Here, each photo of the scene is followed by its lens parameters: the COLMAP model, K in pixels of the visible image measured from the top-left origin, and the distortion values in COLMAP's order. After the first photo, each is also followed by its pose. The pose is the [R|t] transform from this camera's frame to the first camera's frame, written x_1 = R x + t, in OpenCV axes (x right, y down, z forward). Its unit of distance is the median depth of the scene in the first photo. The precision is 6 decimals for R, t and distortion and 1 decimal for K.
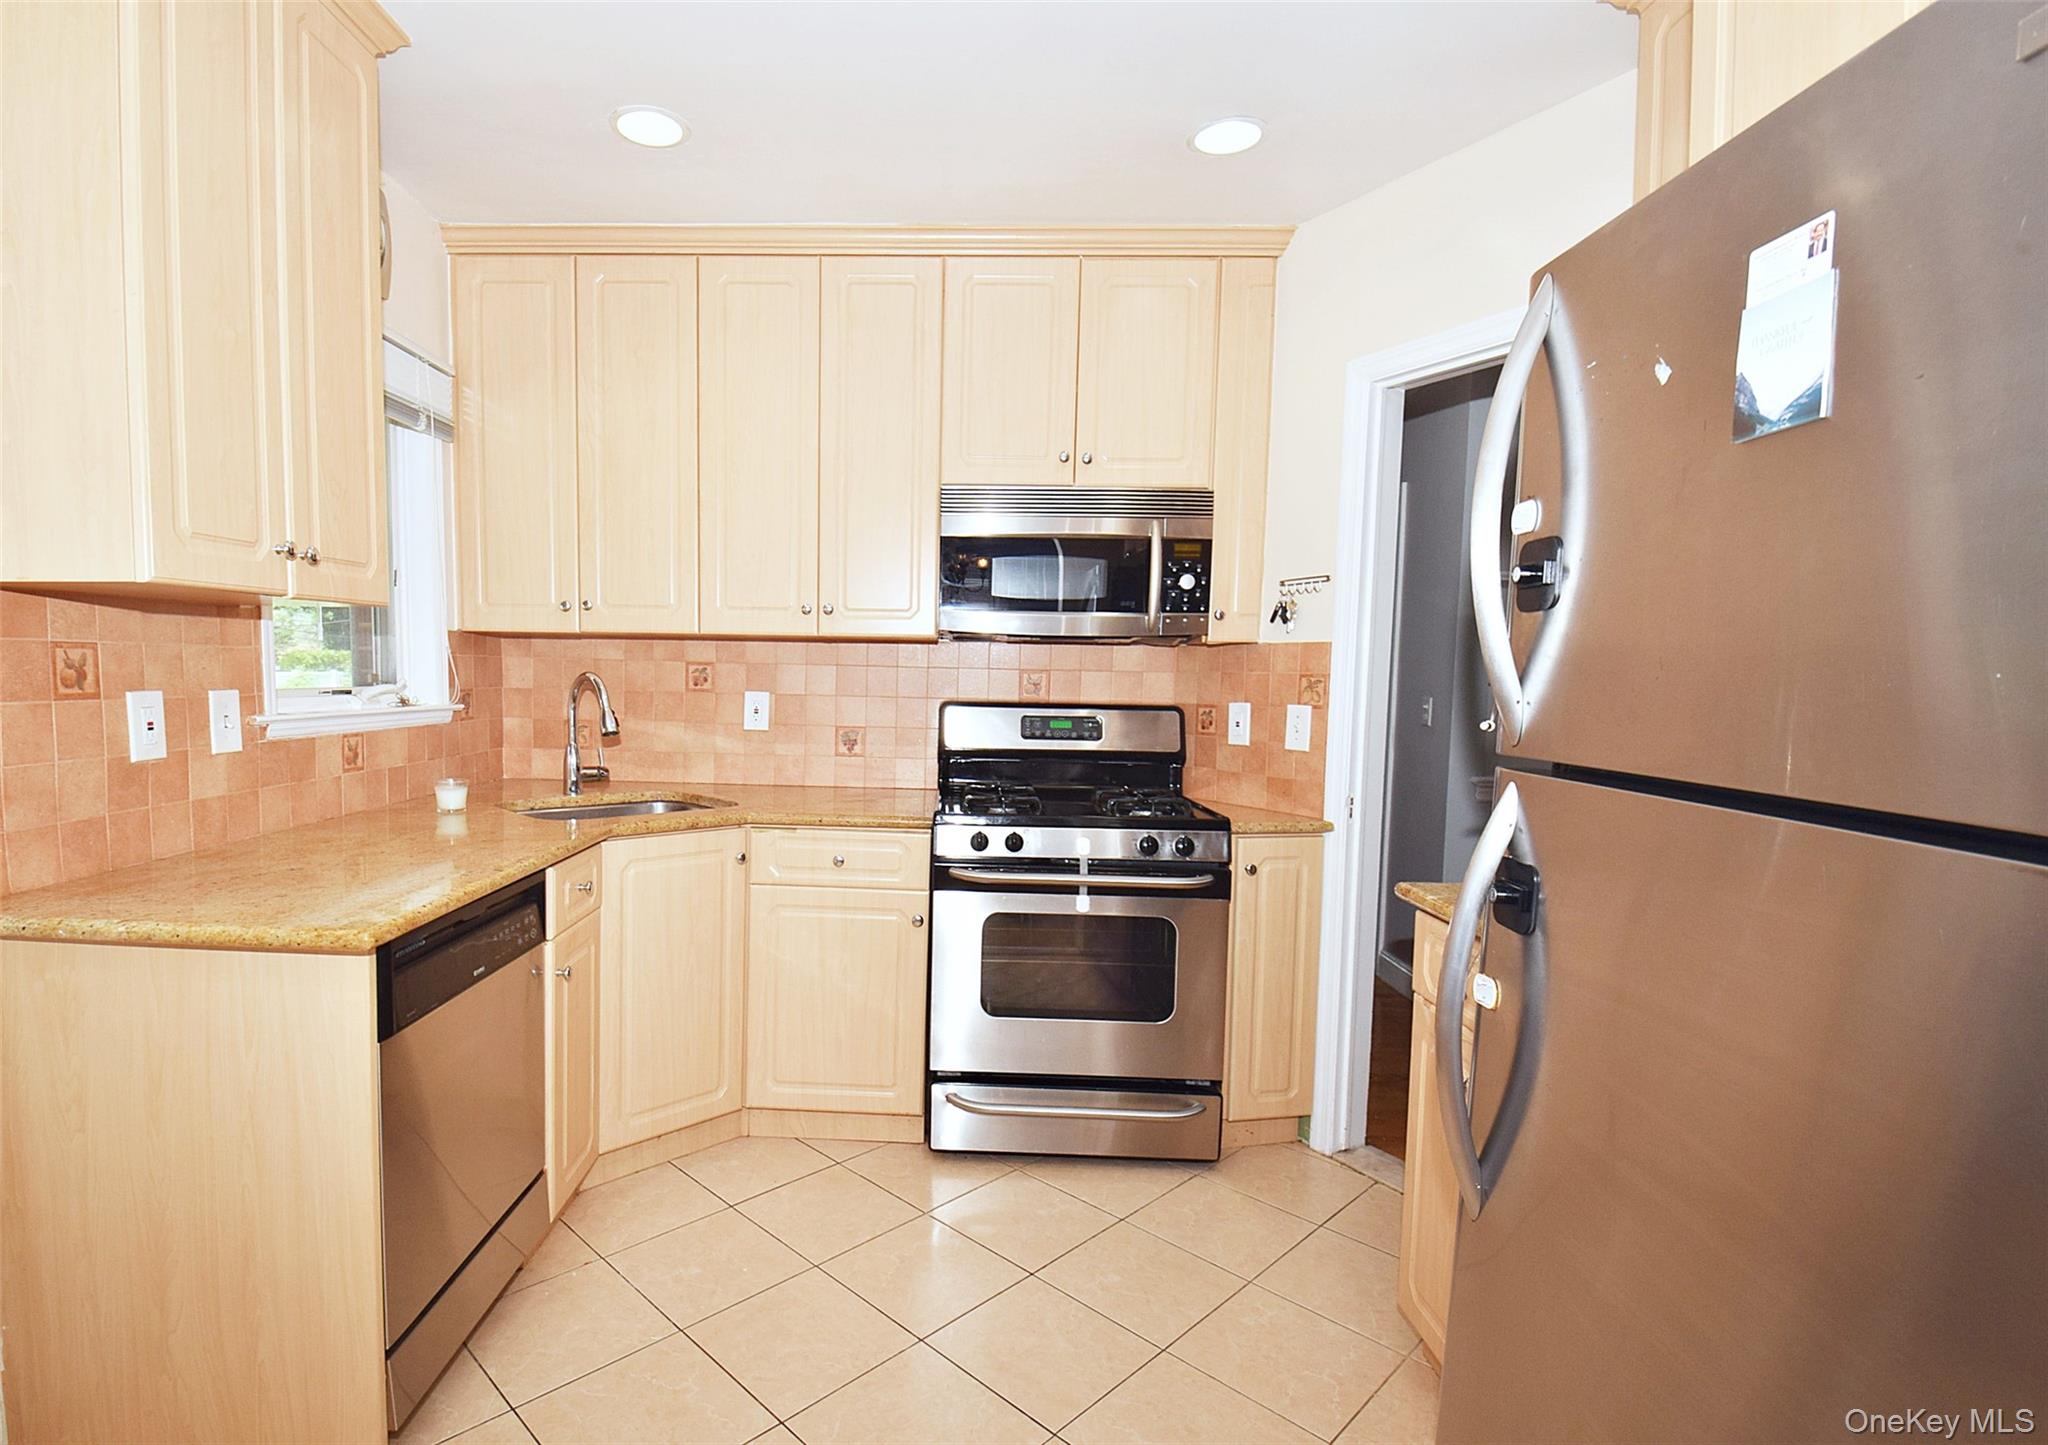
lens RADIAL K [[1025.9, 0, 1024.0], [0, 1025.9, 722.5], [0, 0, 1]] dist [-0.001069, -0.000161]
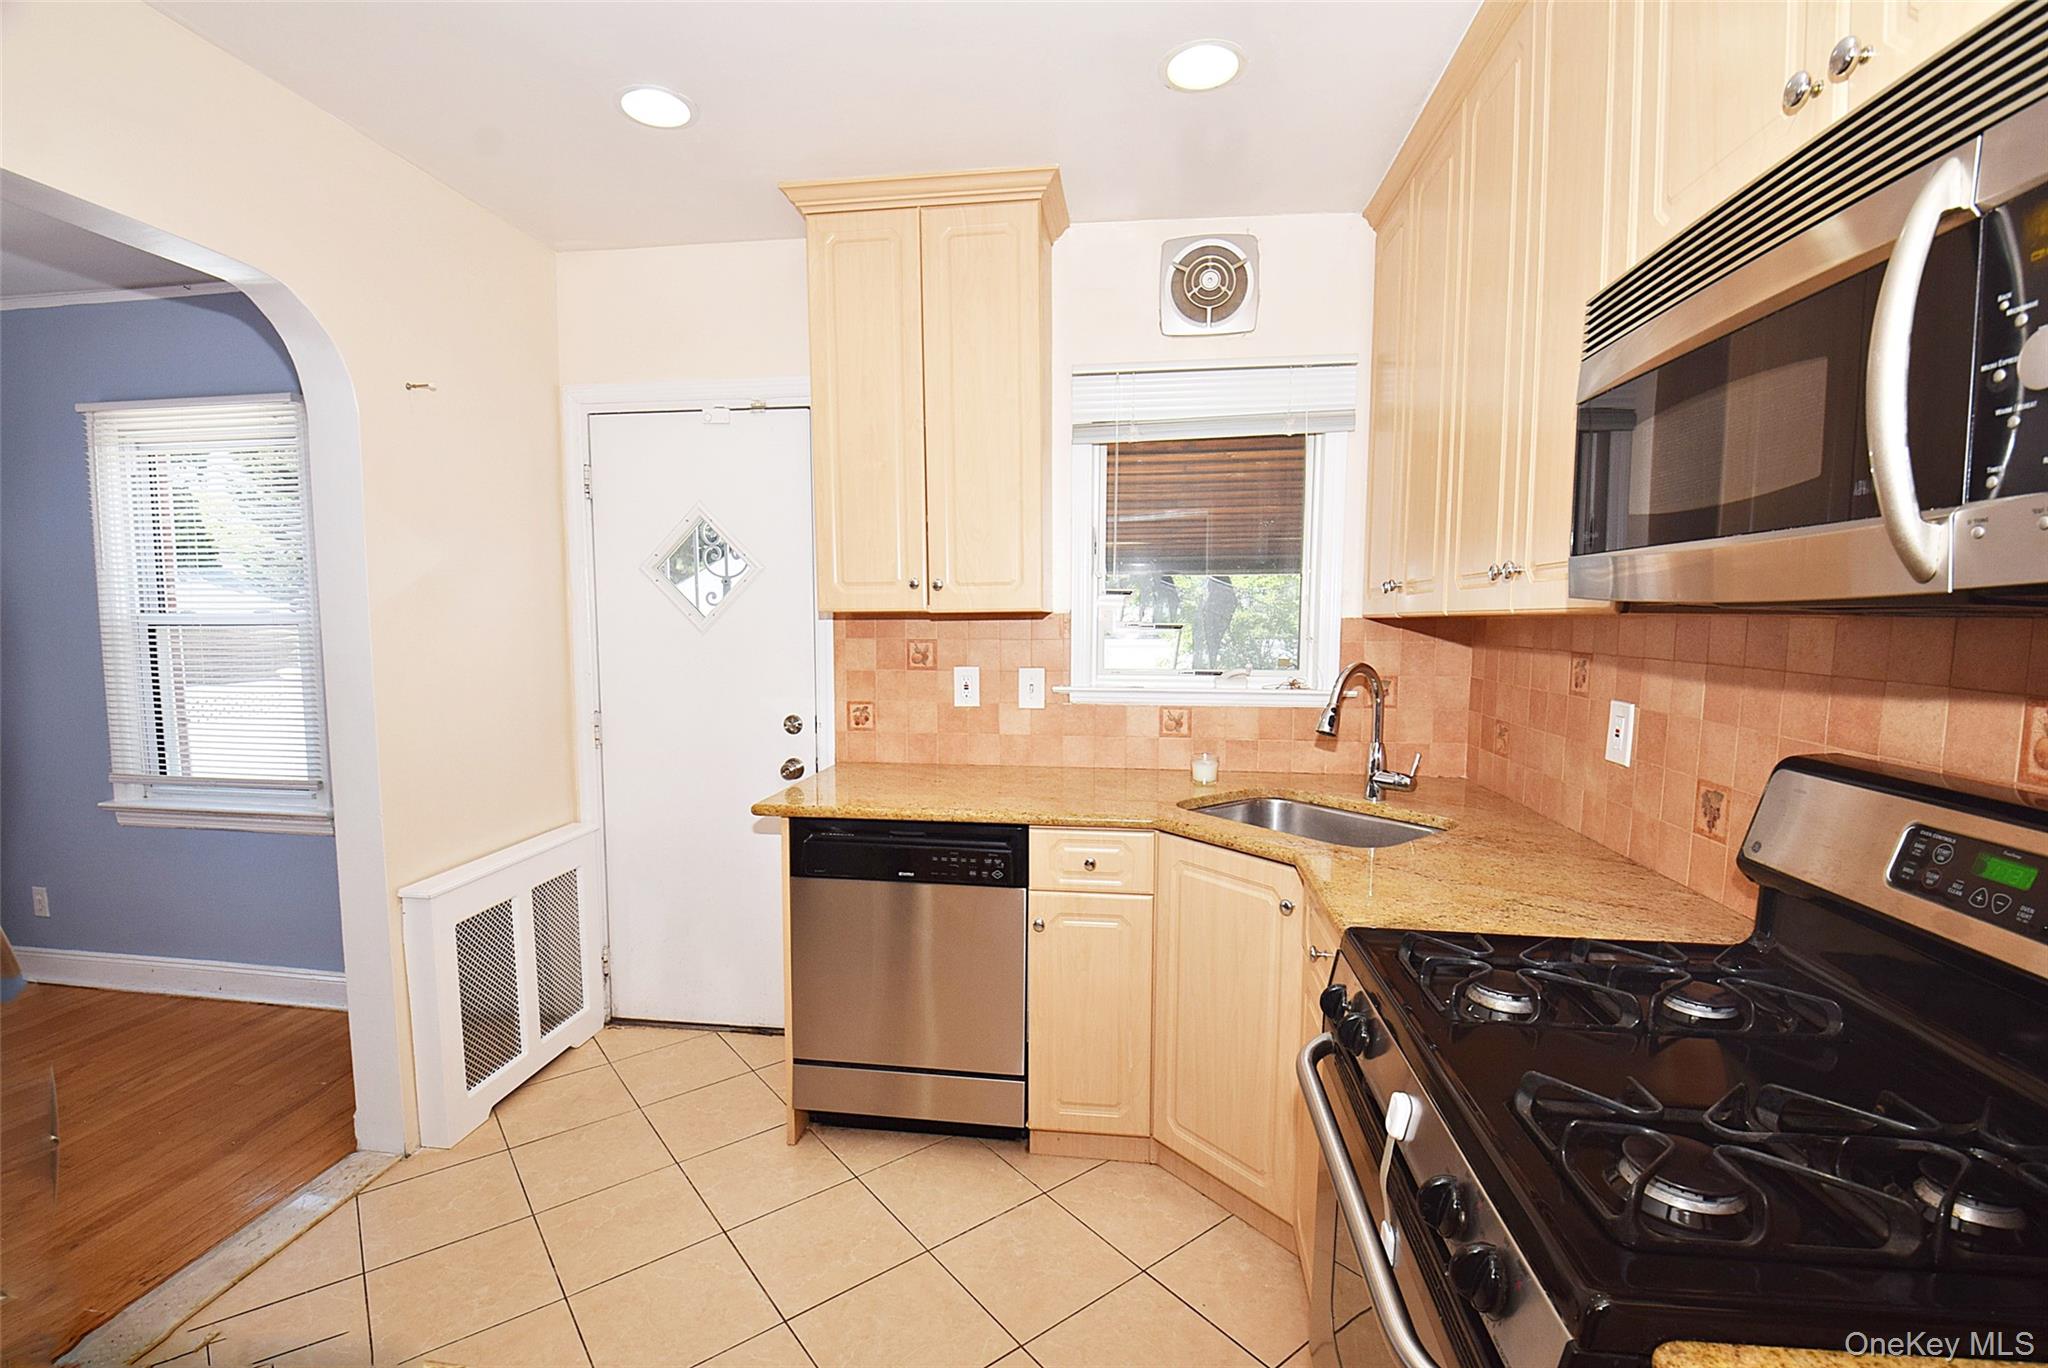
lens RADIAL K [[914.9, 0, 1020.6], [0, 914.9, 699.4], [0, 0, 1]] dist [0.019250, -0.033043]
pose [[-0.174631, 0.068536, -0.982246, 0.551195], [-0.056834, 0.995210, 0.079545, -0.087151], [0.982992, 0.069716, -0.169899, 1.131014]]
